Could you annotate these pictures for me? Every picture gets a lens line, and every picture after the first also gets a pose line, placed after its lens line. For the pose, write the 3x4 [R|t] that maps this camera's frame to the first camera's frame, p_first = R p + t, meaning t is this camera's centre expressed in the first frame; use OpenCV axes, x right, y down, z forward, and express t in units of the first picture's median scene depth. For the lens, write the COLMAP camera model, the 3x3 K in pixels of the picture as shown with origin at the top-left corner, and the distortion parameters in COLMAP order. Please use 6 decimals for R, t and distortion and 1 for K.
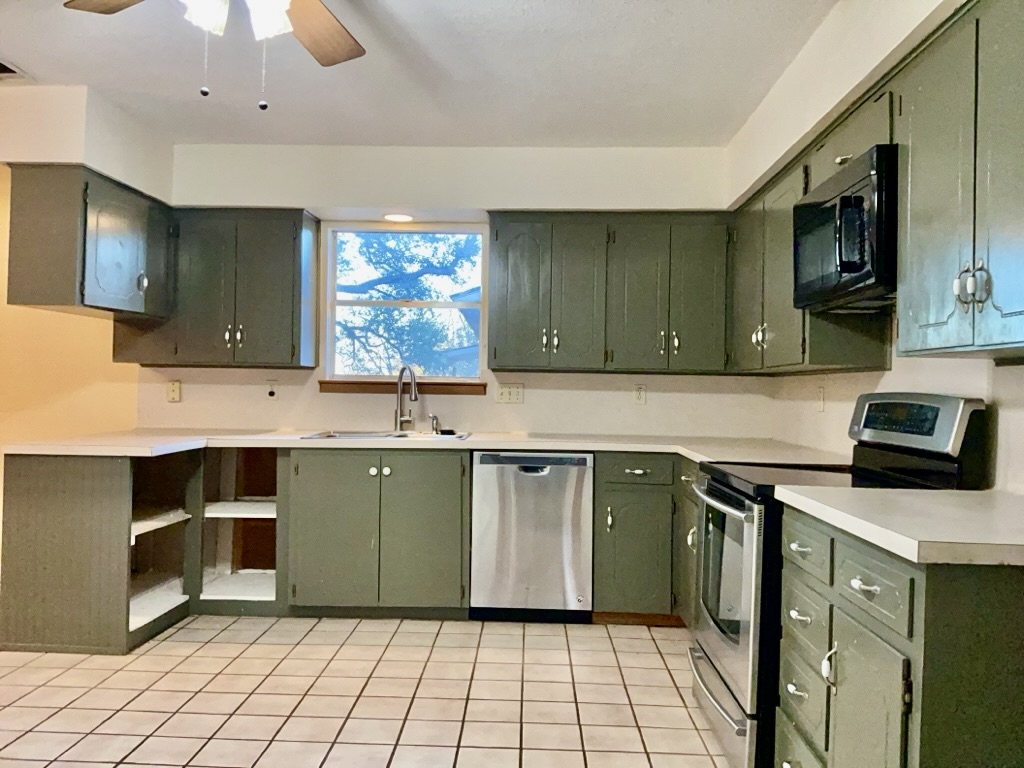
lens RADIAL K [[812.6, 0, 506.6], [0, 812.6, 384.2], [0, 0, 1]] dist [0.098833, -0.212072]
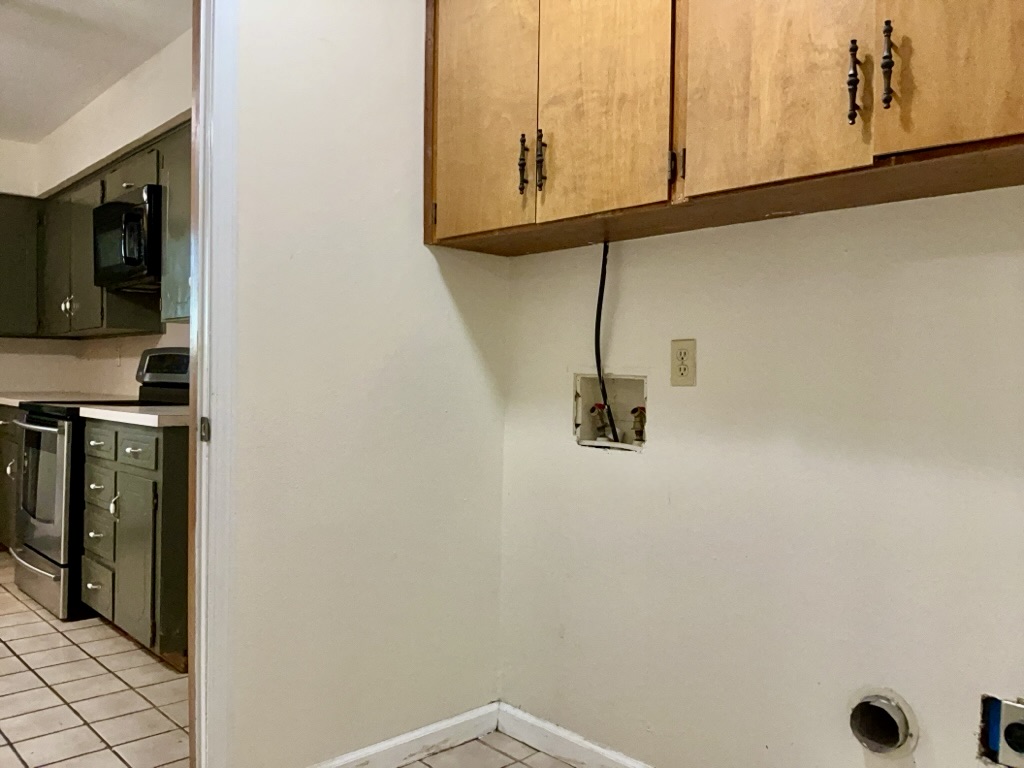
lens RADIAL K [[812.6, 0, 506.6], [0, 812.6, 384.2], [0, 0, 1]] dist [0.098833, -0.212072]
pose [[0.703552, -0.015827, 0.710468, -0.151424], [-0.004600, 0.999630, 0.026823, 0.033432], [-0.710629, -0.022139, 0.703218, -0.487088]]
